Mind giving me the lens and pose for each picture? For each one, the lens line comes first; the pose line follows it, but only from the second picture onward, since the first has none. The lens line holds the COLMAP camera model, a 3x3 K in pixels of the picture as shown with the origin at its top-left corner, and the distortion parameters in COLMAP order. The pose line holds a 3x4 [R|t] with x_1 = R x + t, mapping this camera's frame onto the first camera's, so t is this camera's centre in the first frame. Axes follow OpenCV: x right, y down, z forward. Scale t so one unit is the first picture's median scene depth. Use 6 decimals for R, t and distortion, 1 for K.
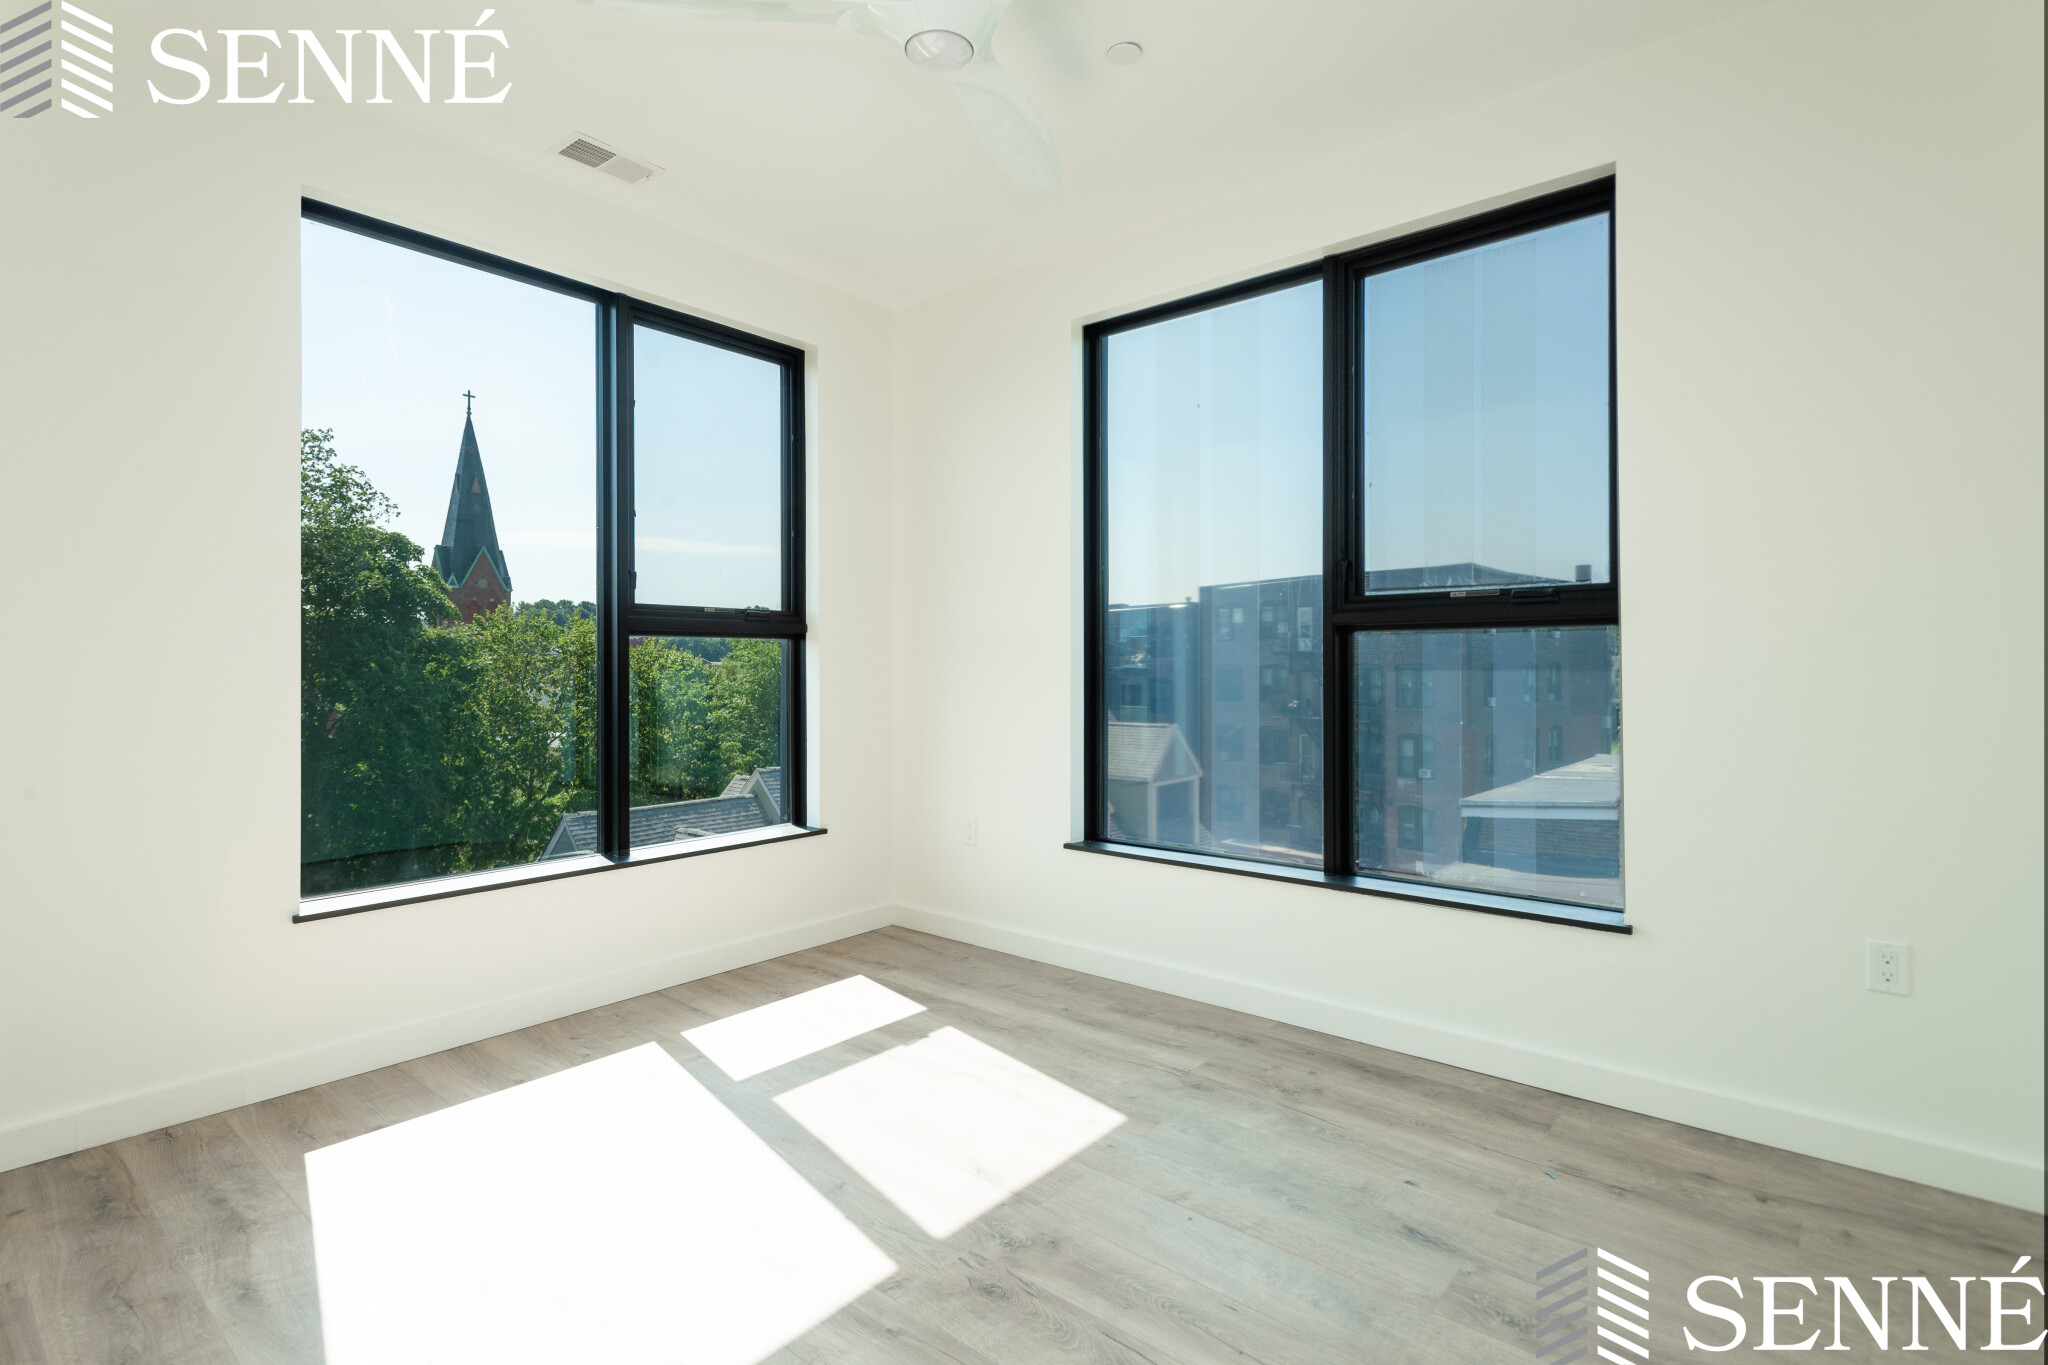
lens RADIAL K [[992.8, 0, 1022.6], [0, 992.8, 645.9], [0, 0, 1]] dist [0.144534, -0.083286]
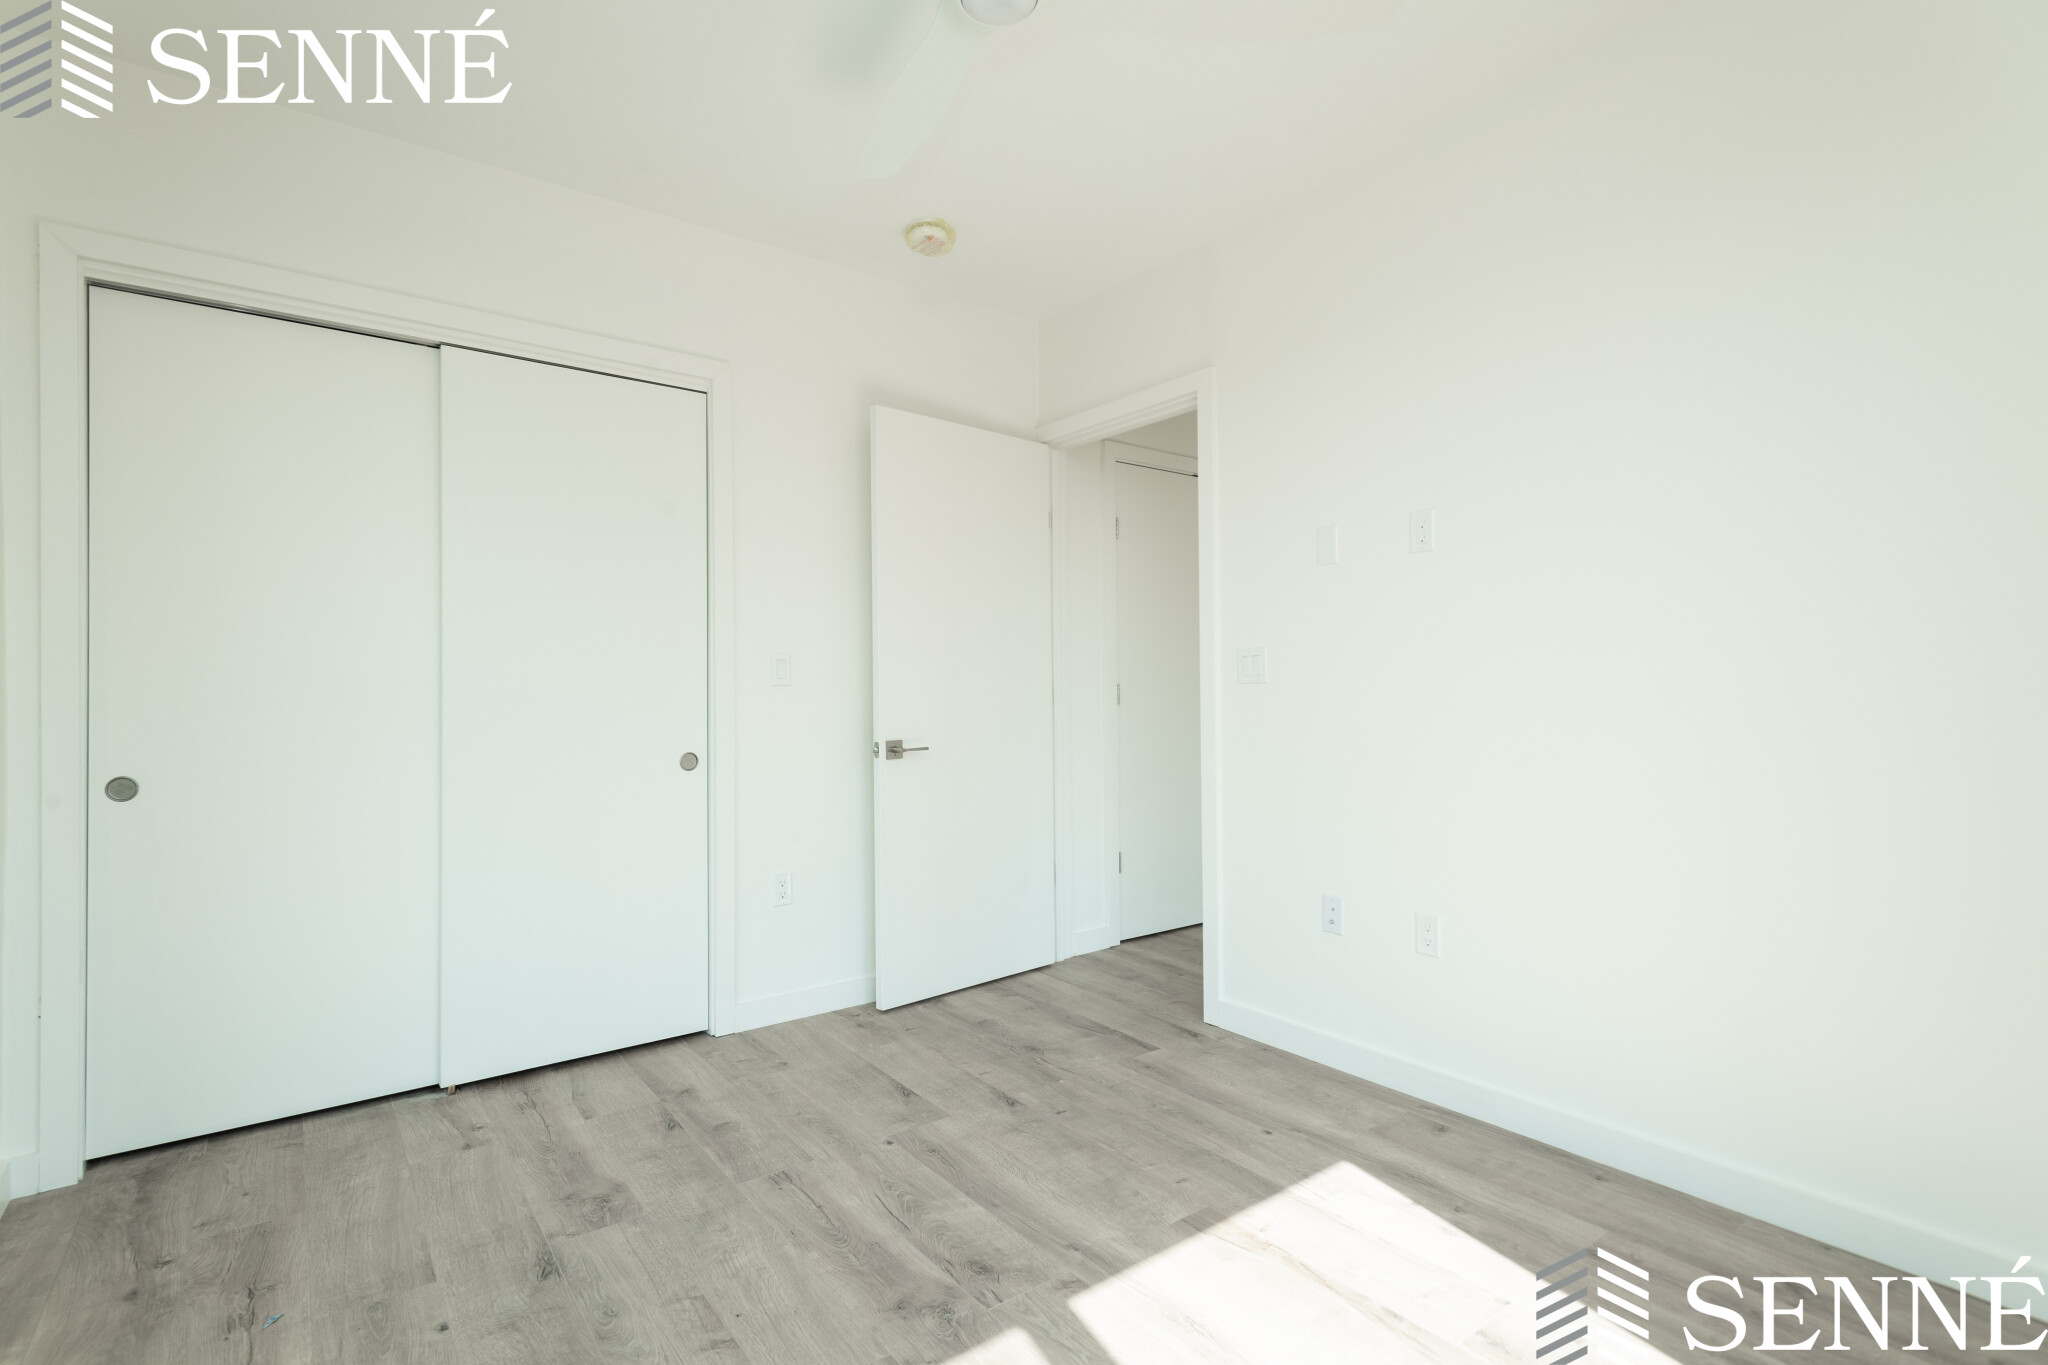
lens RADIAL K [[953.6, 0, 1014.8], [0, 953.6, 690.4], [0, 0, 1]] dist [0.003454, 0.000008]
pose [[-0.972483, 0.015489, 0.232458, -0.292073], [0.010316, 0.999672, -0.023454, 0.037758], [-0.232745, -0.020410, -0.972324, 1.888979]]
